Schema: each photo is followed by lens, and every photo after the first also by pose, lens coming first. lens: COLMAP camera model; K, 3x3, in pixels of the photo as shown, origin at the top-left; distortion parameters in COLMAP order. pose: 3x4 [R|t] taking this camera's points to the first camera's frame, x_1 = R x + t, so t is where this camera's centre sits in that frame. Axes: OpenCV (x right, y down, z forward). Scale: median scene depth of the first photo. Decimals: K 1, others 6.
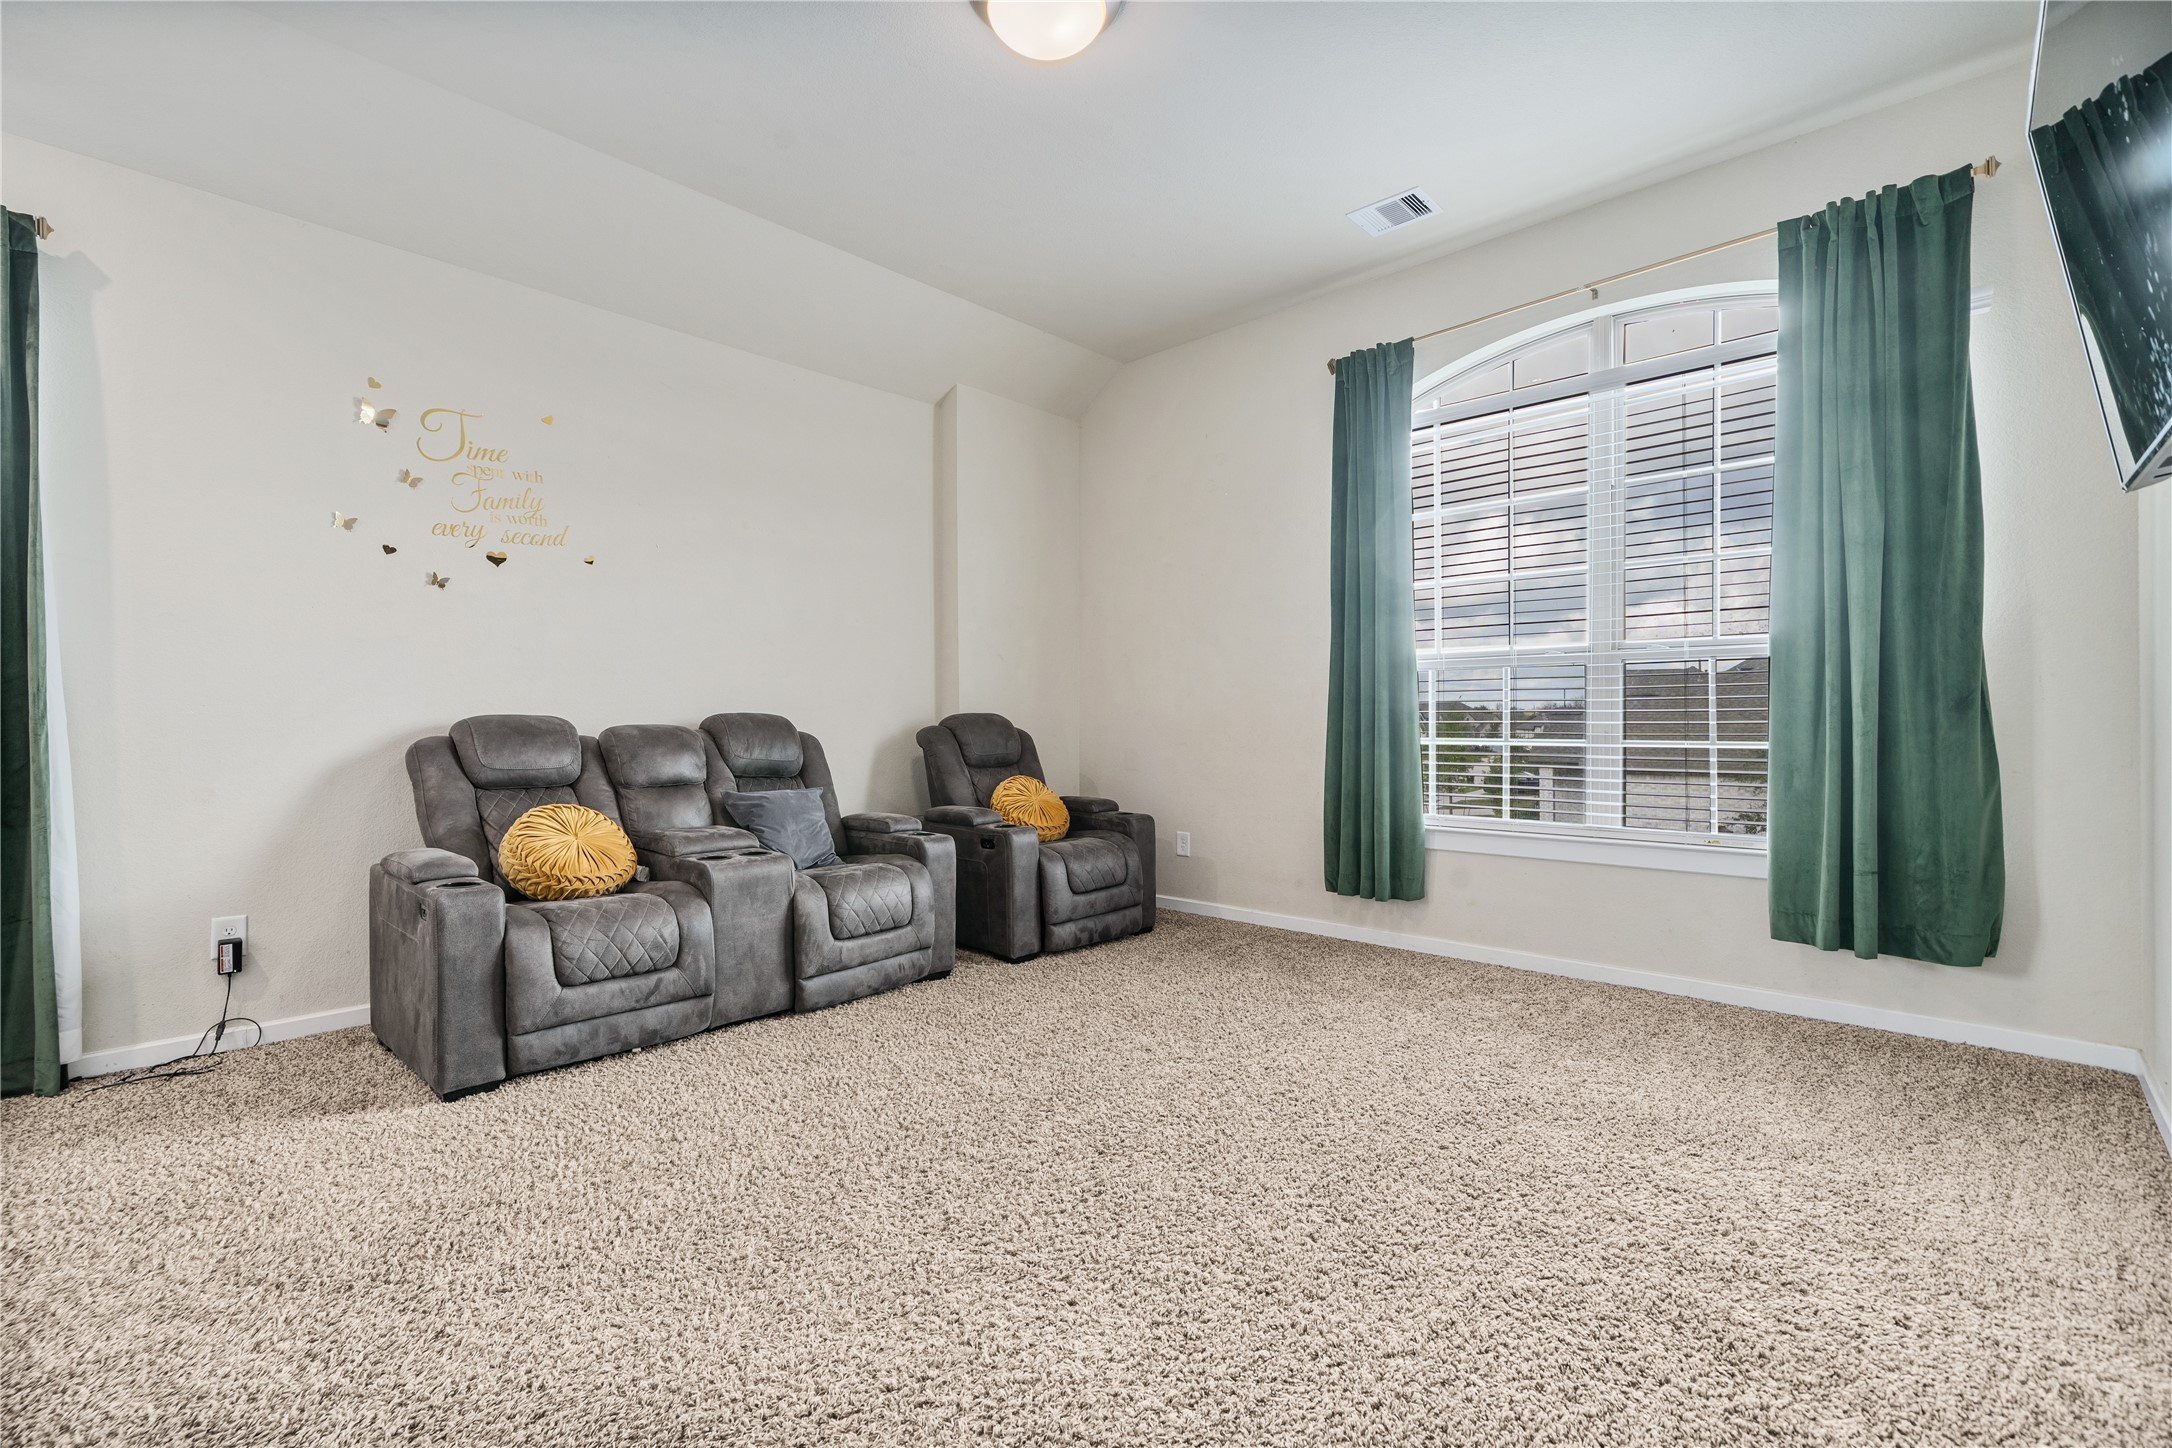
lens RADIAL K [[956.4, 0, 1080.1], [0, 956.4, 729.4], [0, 0, 1]] dist [-0.001170, -0.000099]
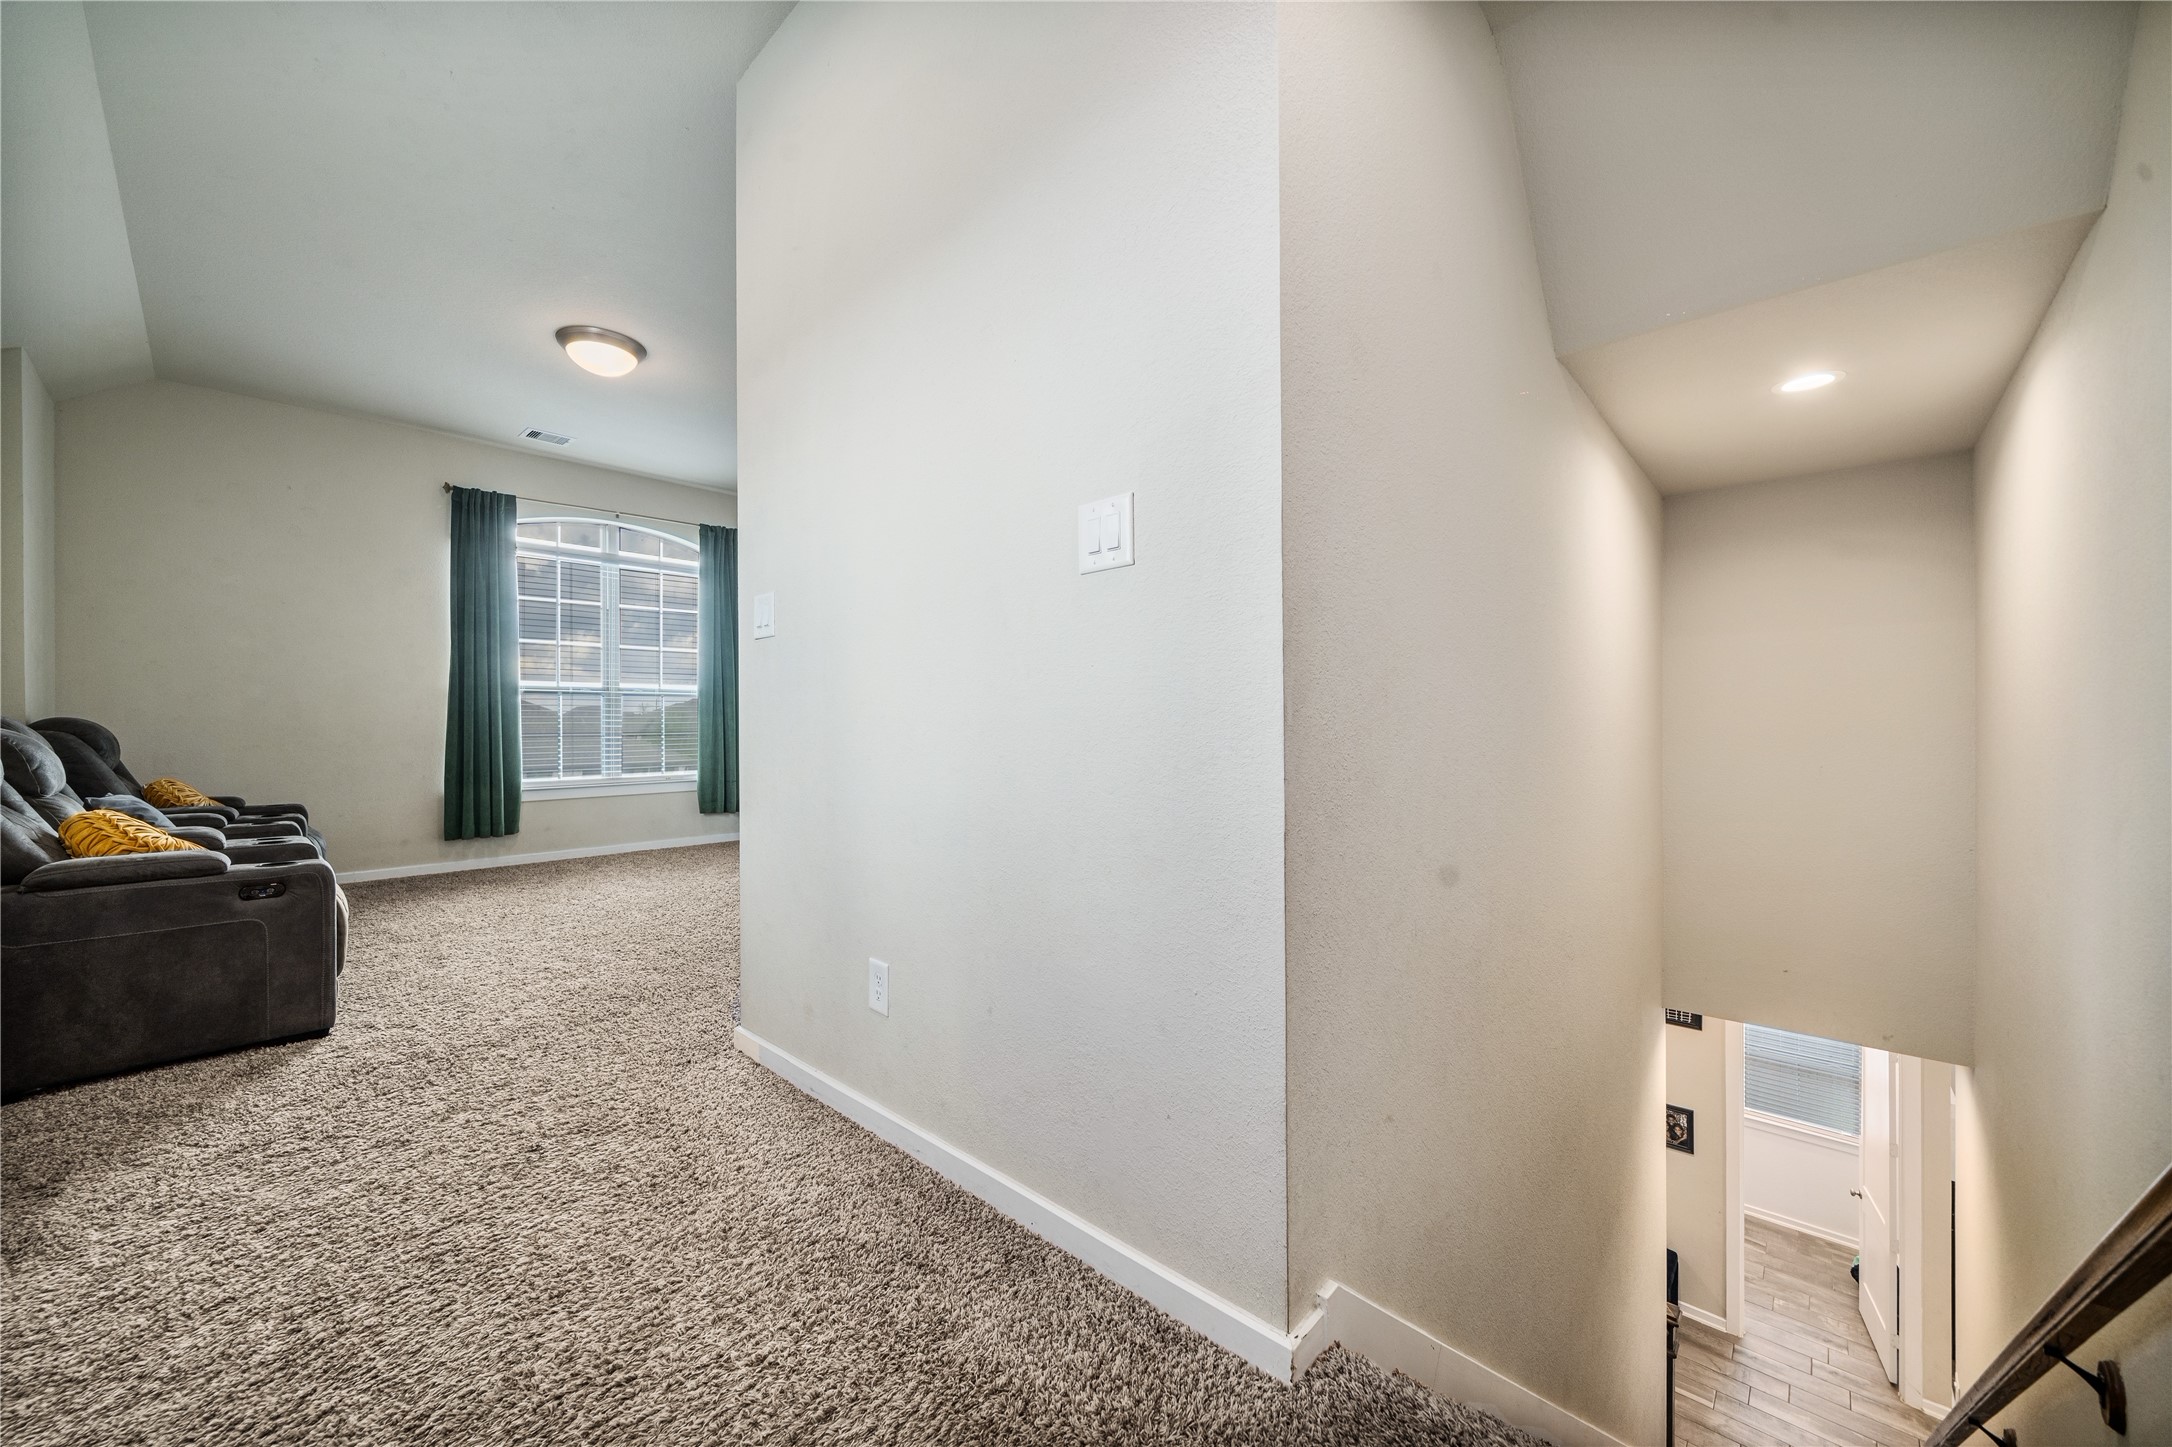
lens RADIAL K [[817.6, 0, 1079.0], [0, 817.6, 723.7], [0, 0, 1]] dist [-0.000018, -0.000001]
pose [[0.000268, 0.000030, 1.000000, -1.064210], [0.014661, 0.999893, -0.000034, 0.002788], [-0.999892, 0.014661, 0.000267, 0.021748]]
